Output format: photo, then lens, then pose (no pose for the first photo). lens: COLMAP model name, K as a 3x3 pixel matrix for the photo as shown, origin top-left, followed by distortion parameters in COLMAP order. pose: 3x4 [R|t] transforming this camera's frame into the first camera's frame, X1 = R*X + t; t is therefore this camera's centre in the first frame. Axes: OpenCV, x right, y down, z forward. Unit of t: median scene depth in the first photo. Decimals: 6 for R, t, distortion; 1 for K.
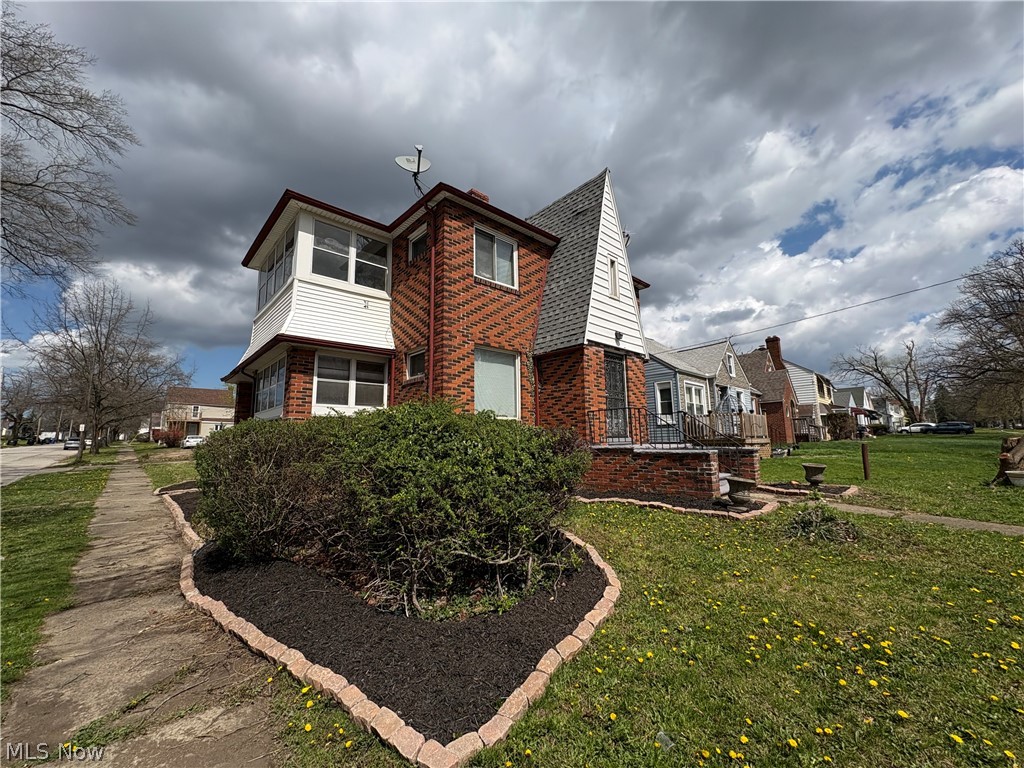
lens RADIAL K [[408.2, 0, 510.8], [0, 408.2, 384.5], [0, 0, 1]] dist [0.000168, 0.000696]
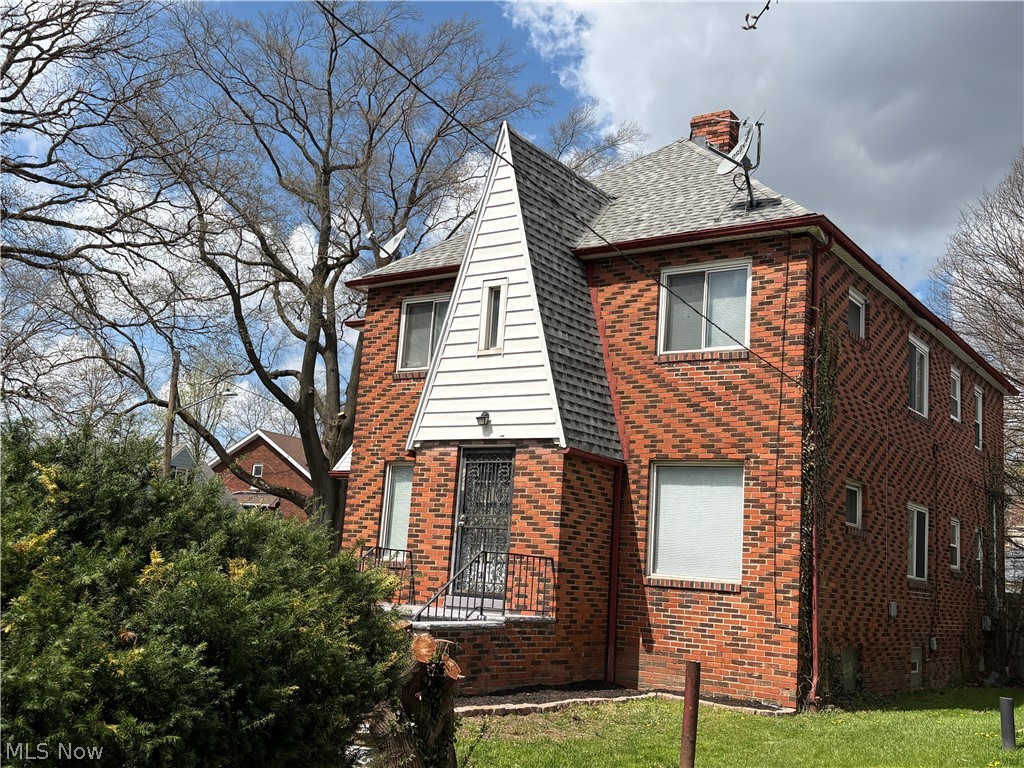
lens RADIAL K [[1070.6, 0, 512.0], [0, 1070.6, 384.0], [0, 0, 1]] dist [0.006375, 0.000780]
pose [[0.212825, -0.145543, -0.966190, 1.843165], [0.062149, 0.988858, -0.135268, 0.041442], [0.975112, -0.031259, 0.219499, 0.746963]]
